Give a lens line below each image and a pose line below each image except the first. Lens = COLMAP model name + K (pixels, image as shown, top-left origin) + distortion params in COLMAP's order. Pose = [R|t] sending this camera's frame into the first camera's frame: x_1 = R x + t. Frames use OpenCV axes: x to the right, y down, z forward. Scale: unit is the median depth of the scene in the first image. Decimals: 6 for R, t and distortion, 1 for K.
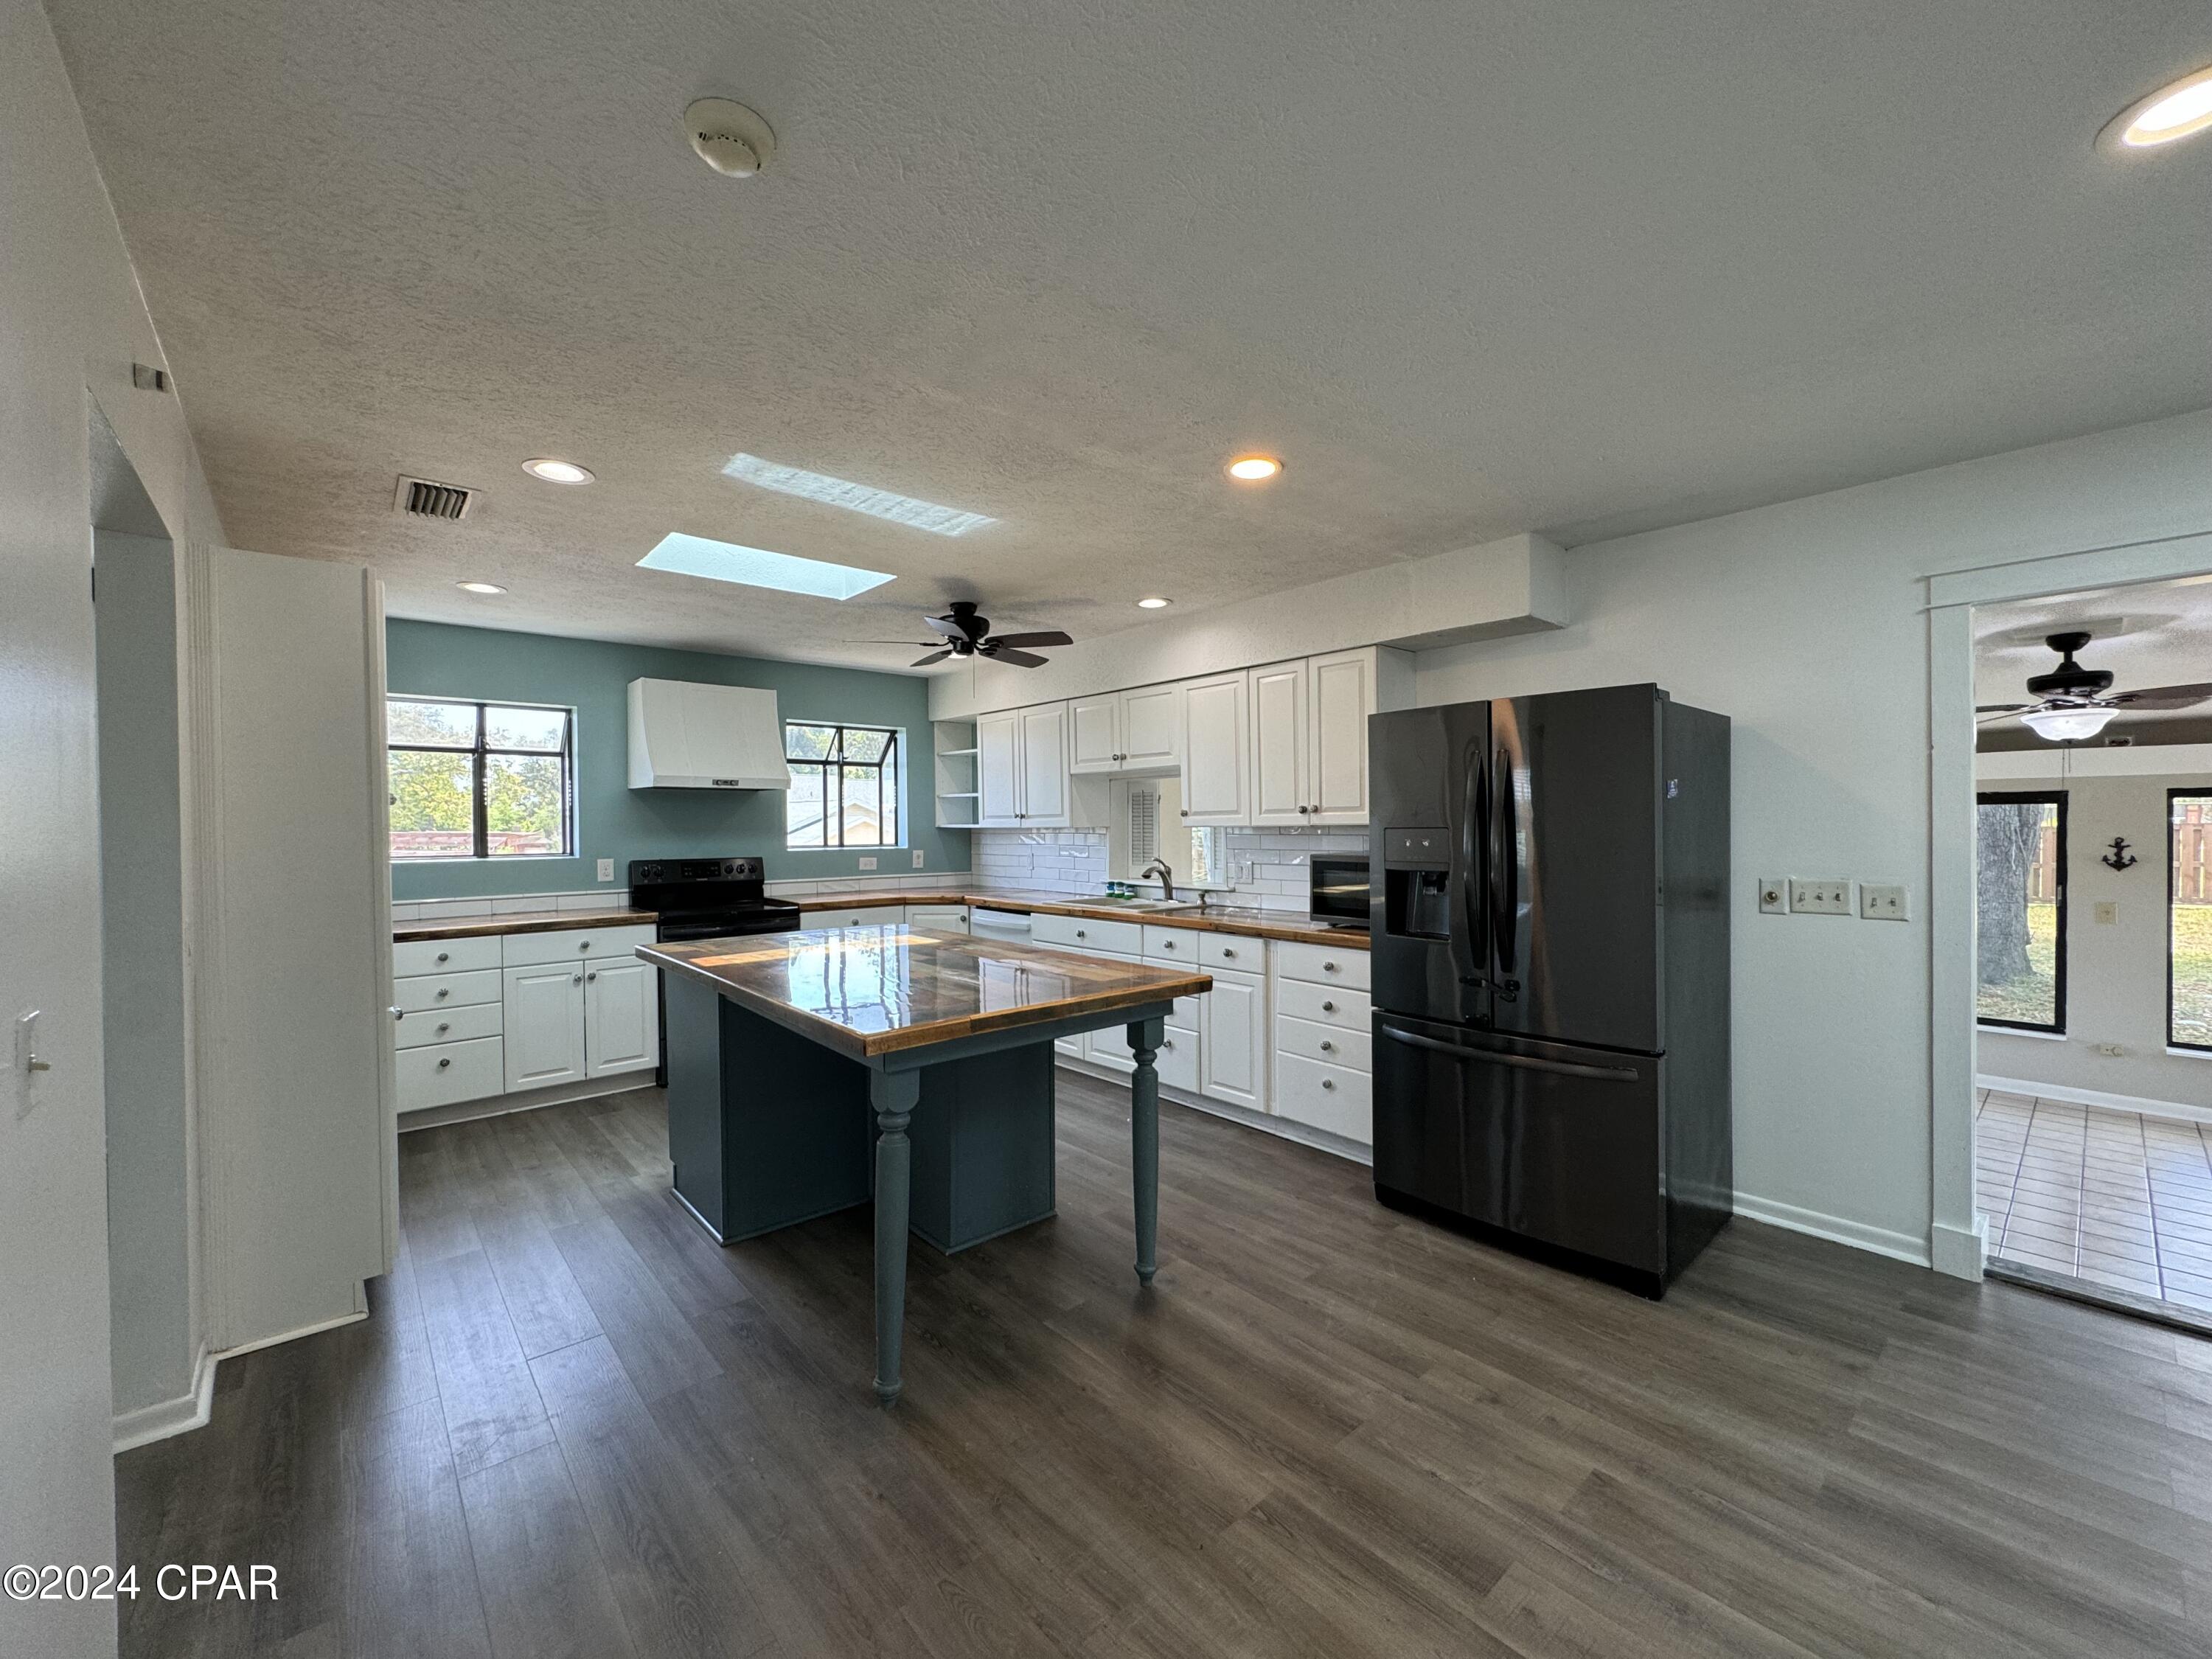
lens RADIAL K [[886.7, 0, 1102.8], [0, 886.7, 828.5], [0, 0, 1]] dist [-0.003331, -0.000484]
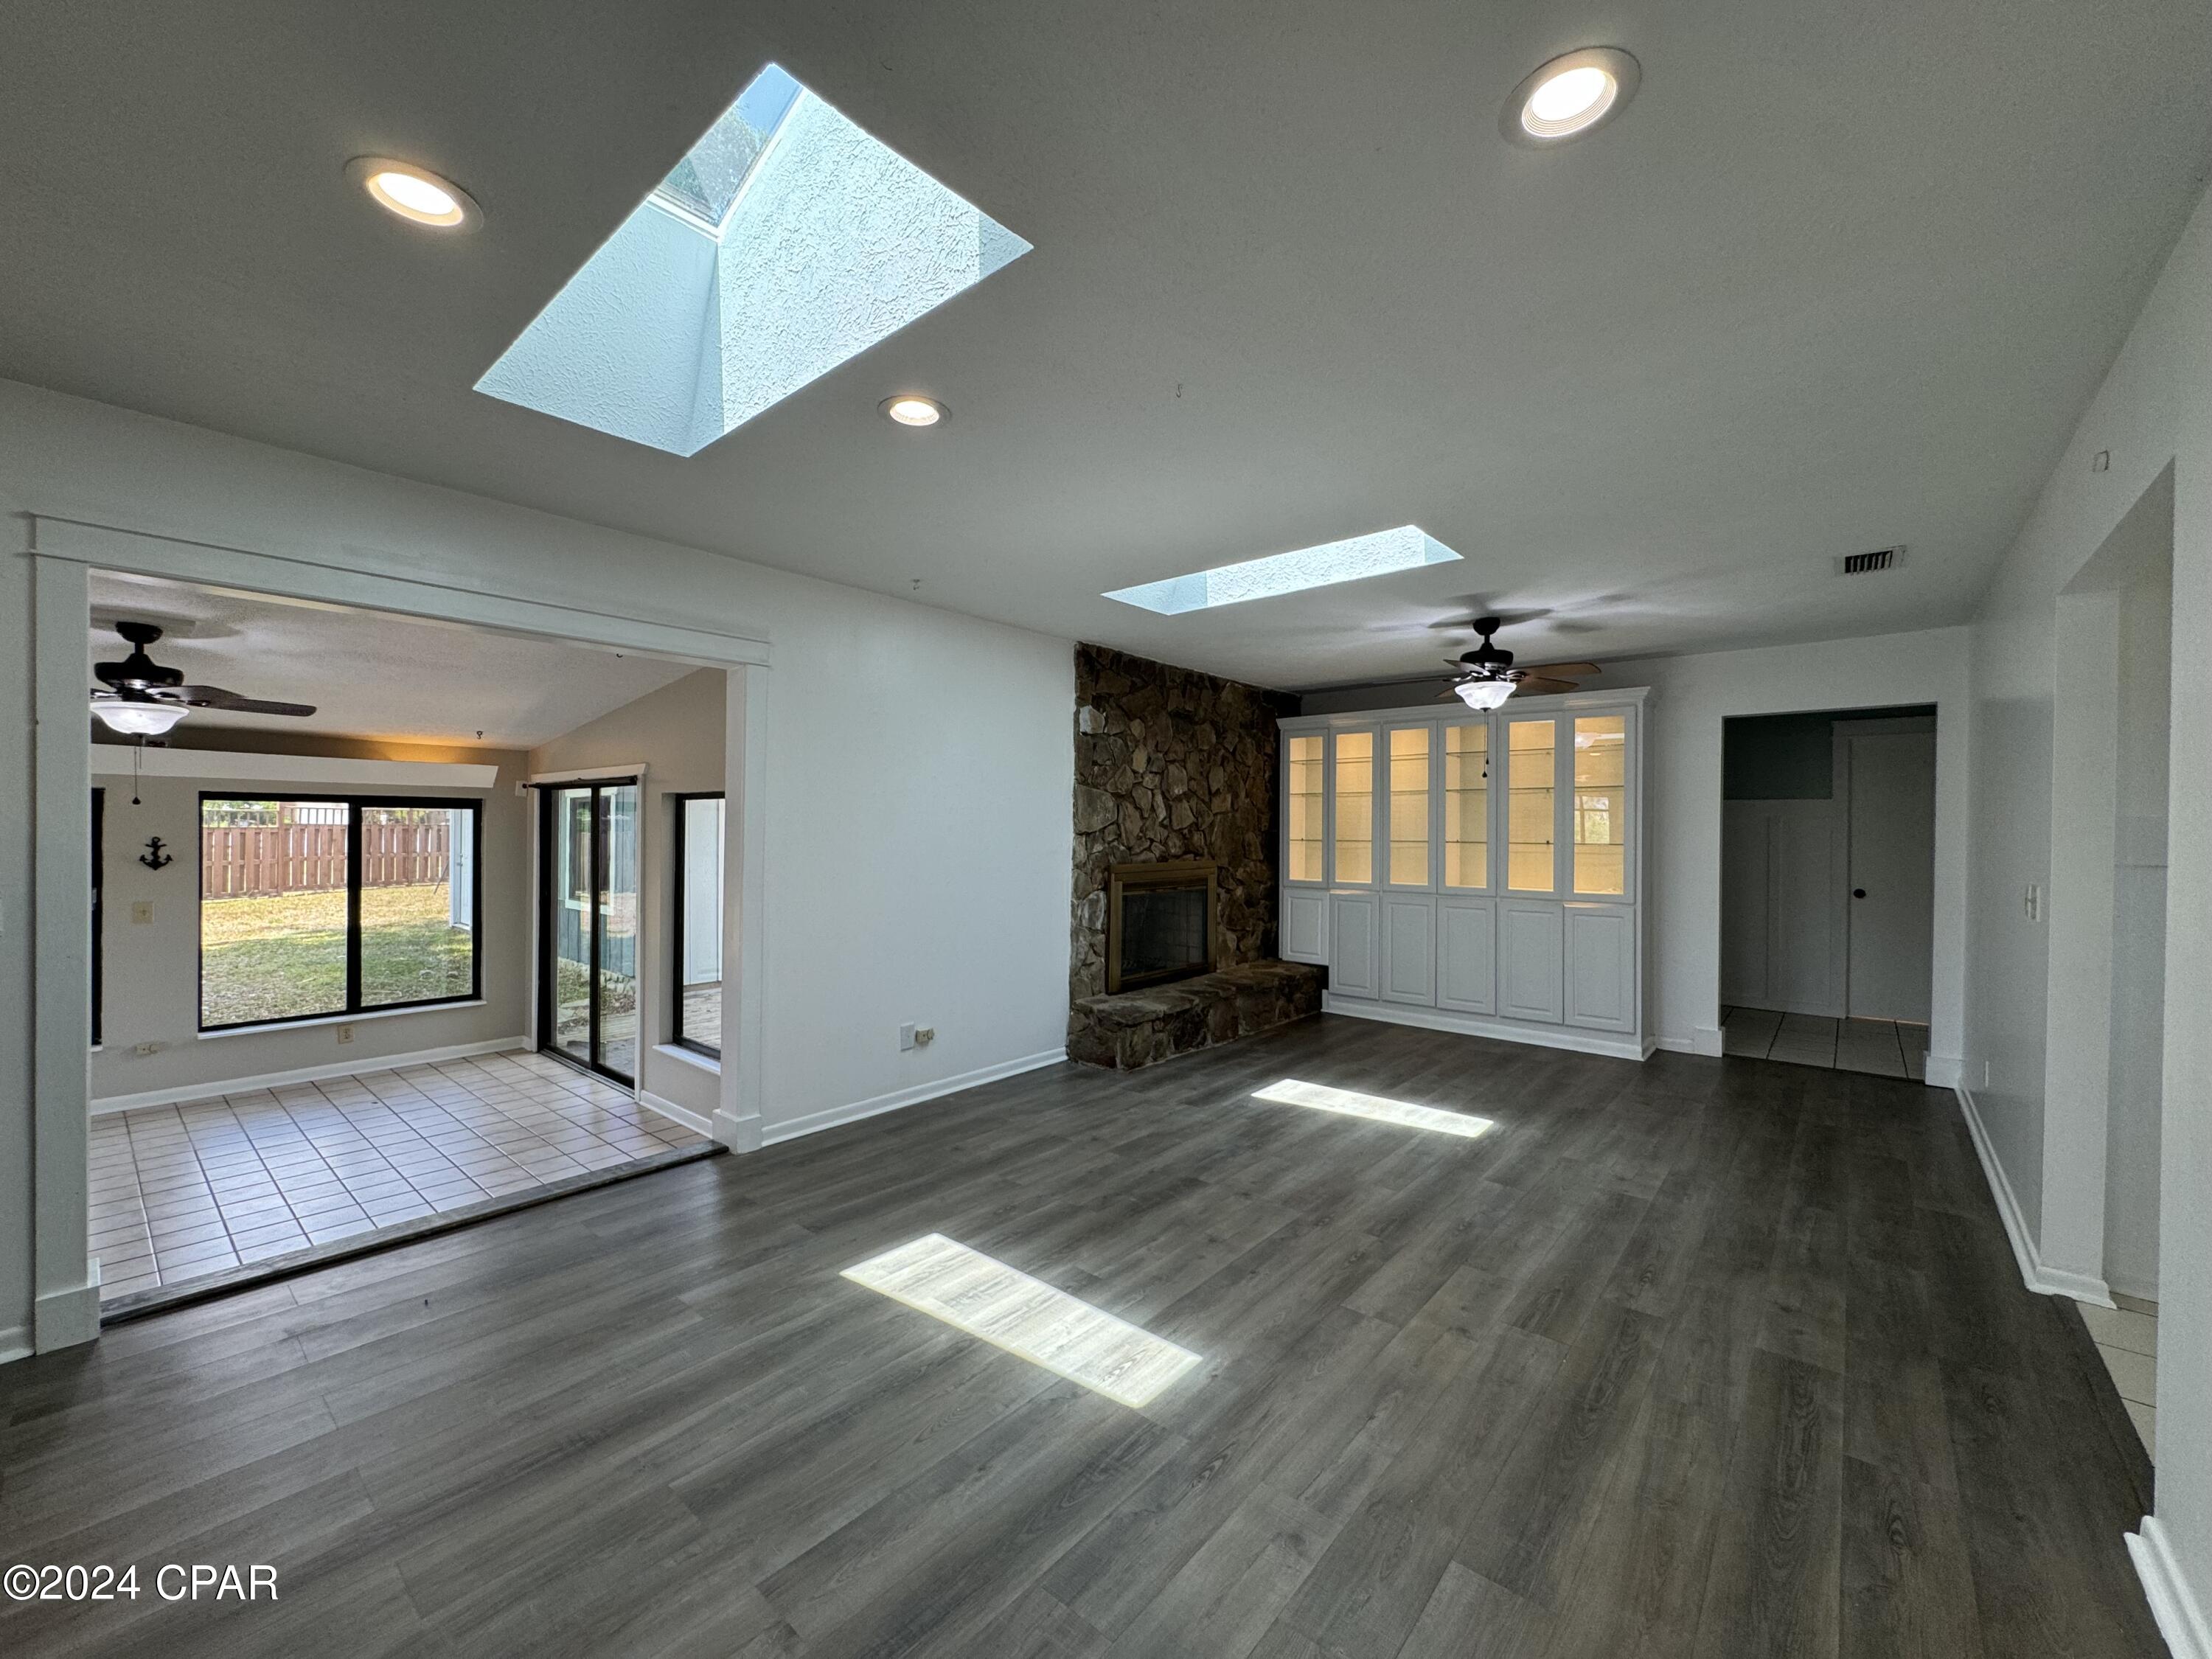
lens RADIAL K [[886.7, 0, 1103.9], [0, 886.7, 835.0], [0, 0, 1]] dist [-0.003331, -0.000484]
pose [[-0.144972, -0.000478, 0.989436, -0.011289], [-0.002069, 0.999998, 0.000180, 0.005641], [-0.989434, -0.002021, -0.144973, 0.071526]]
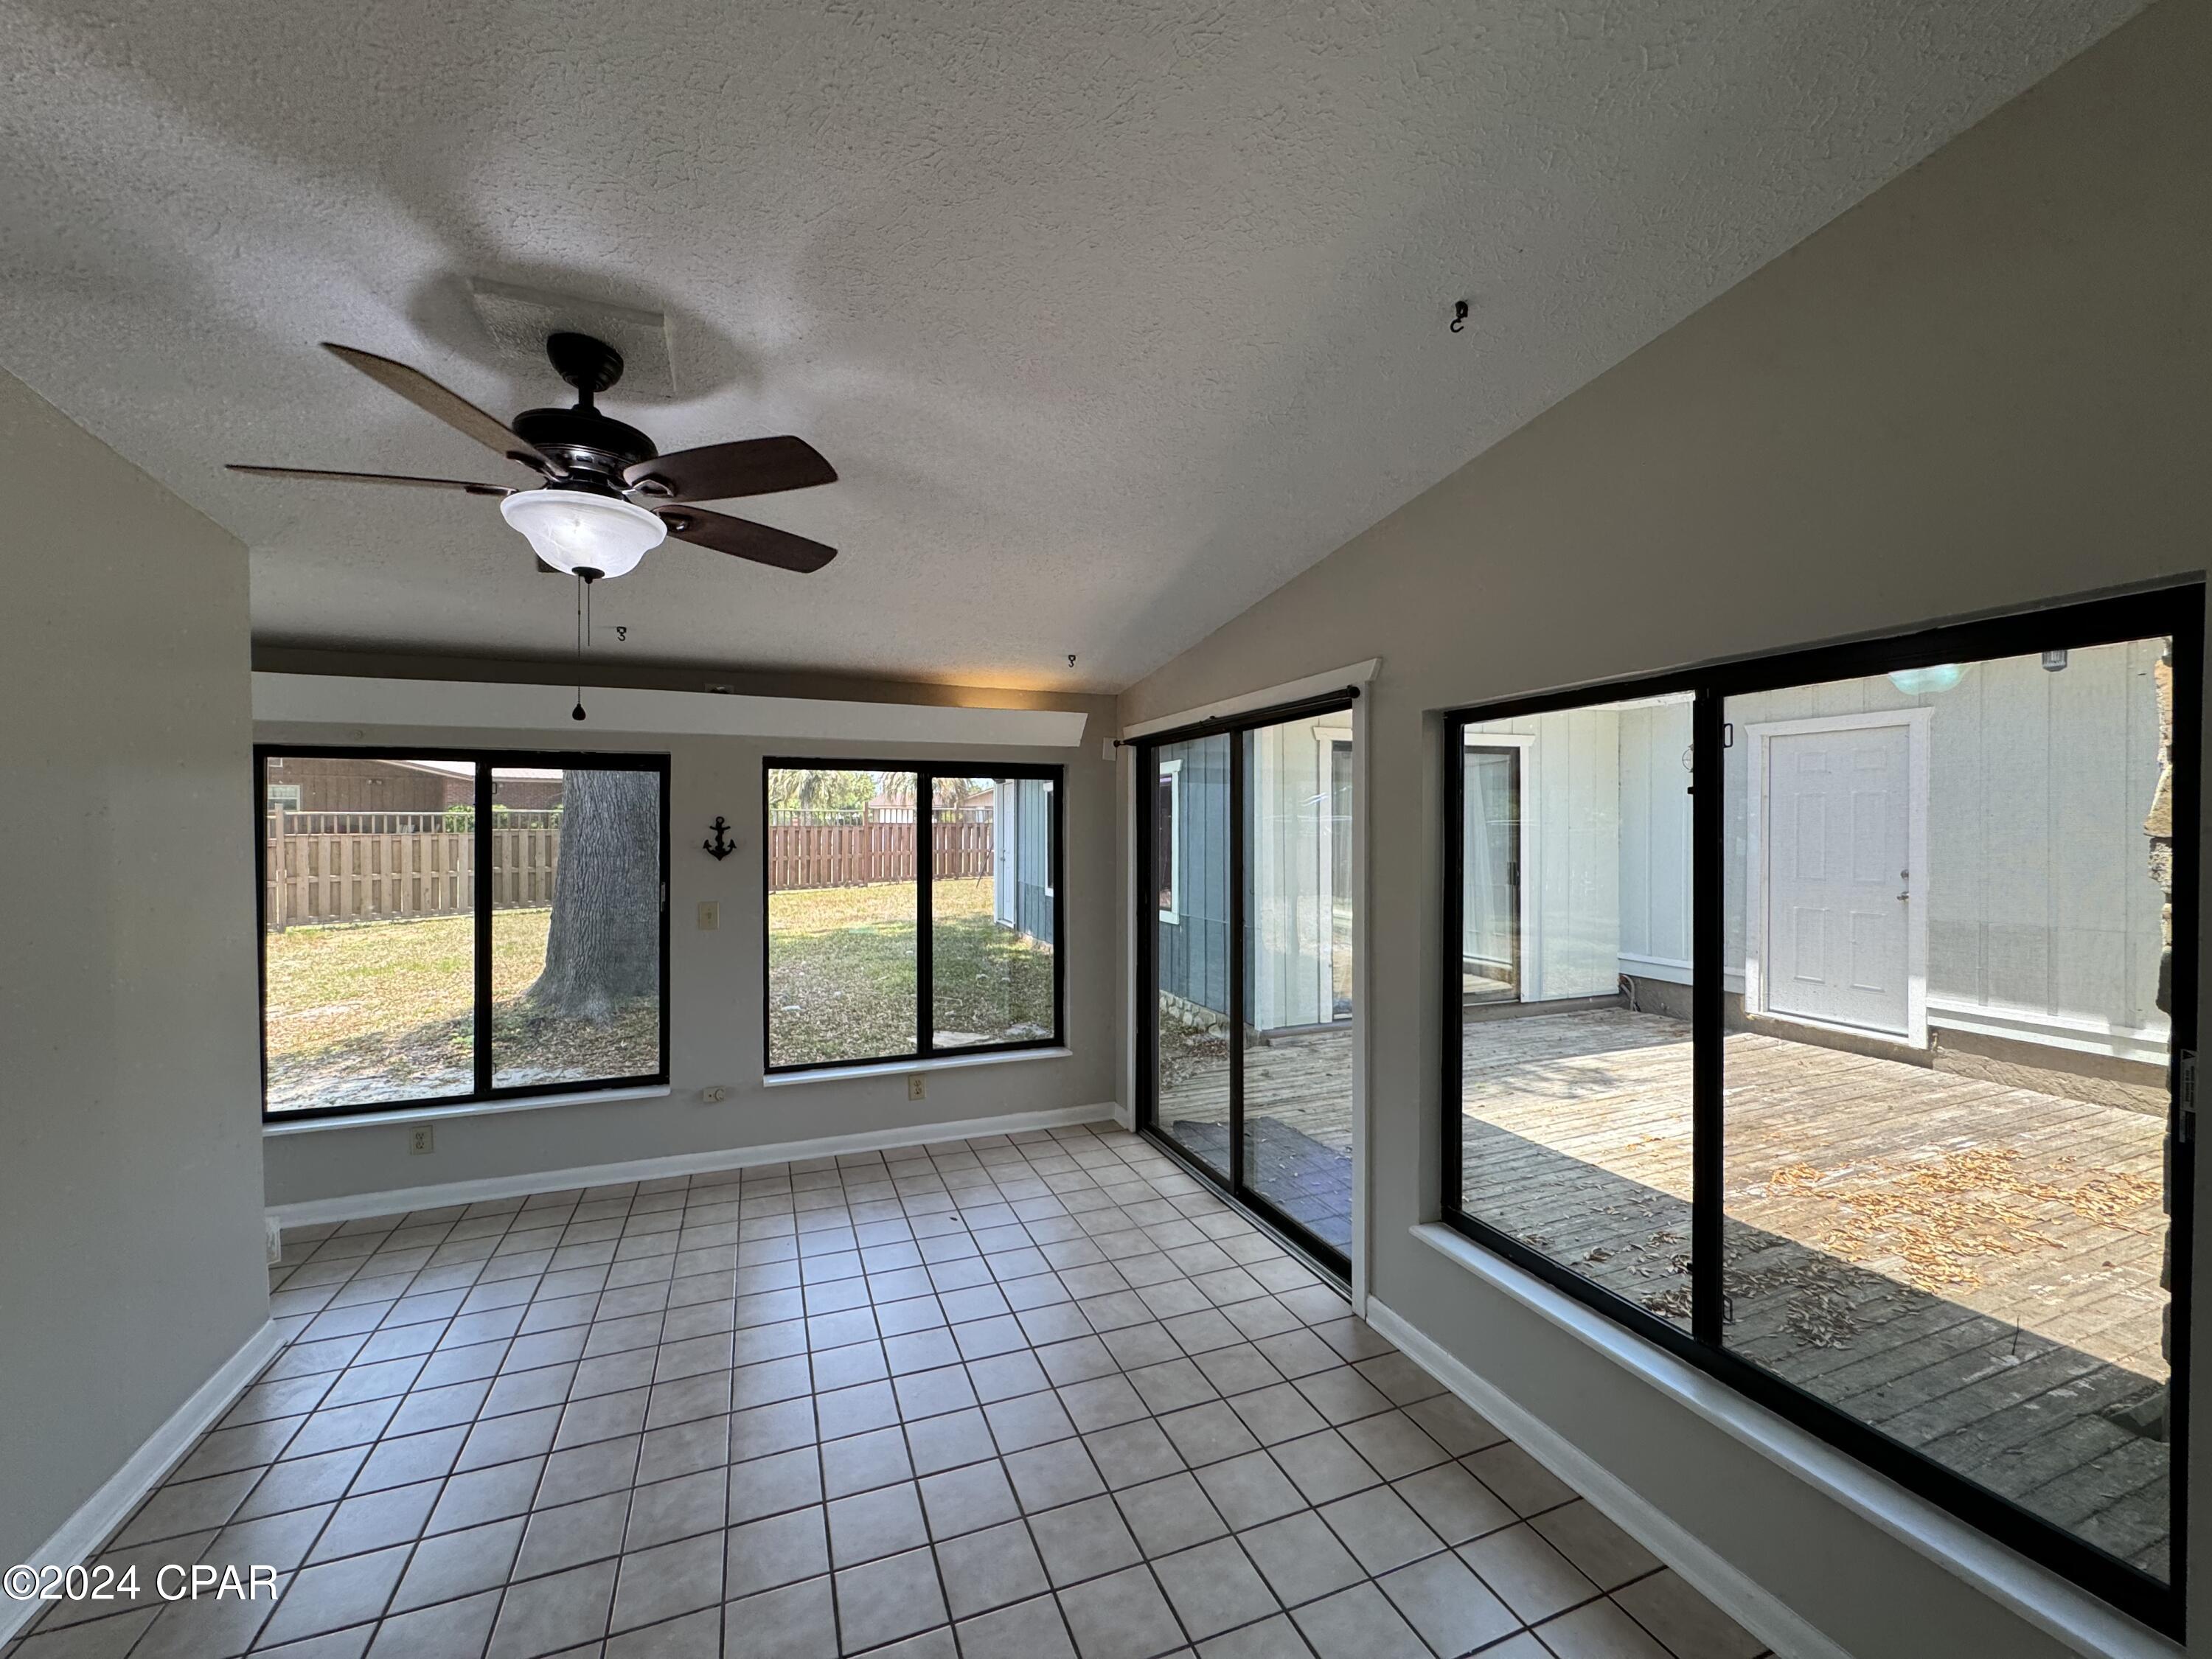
lens RADIAL K [[886.7, 0, 1104.8], [0, 886.7, 833.8], [0, 0, 1]] dist [-0.003331, -0.000484]
pose [[0.339871, -0.000794, 0.940472, 0.566329], [0.005110, 0.999986, -0.001002, 0.028947], [-0.940458, 0.005146, 0.339871, 0.442349]]
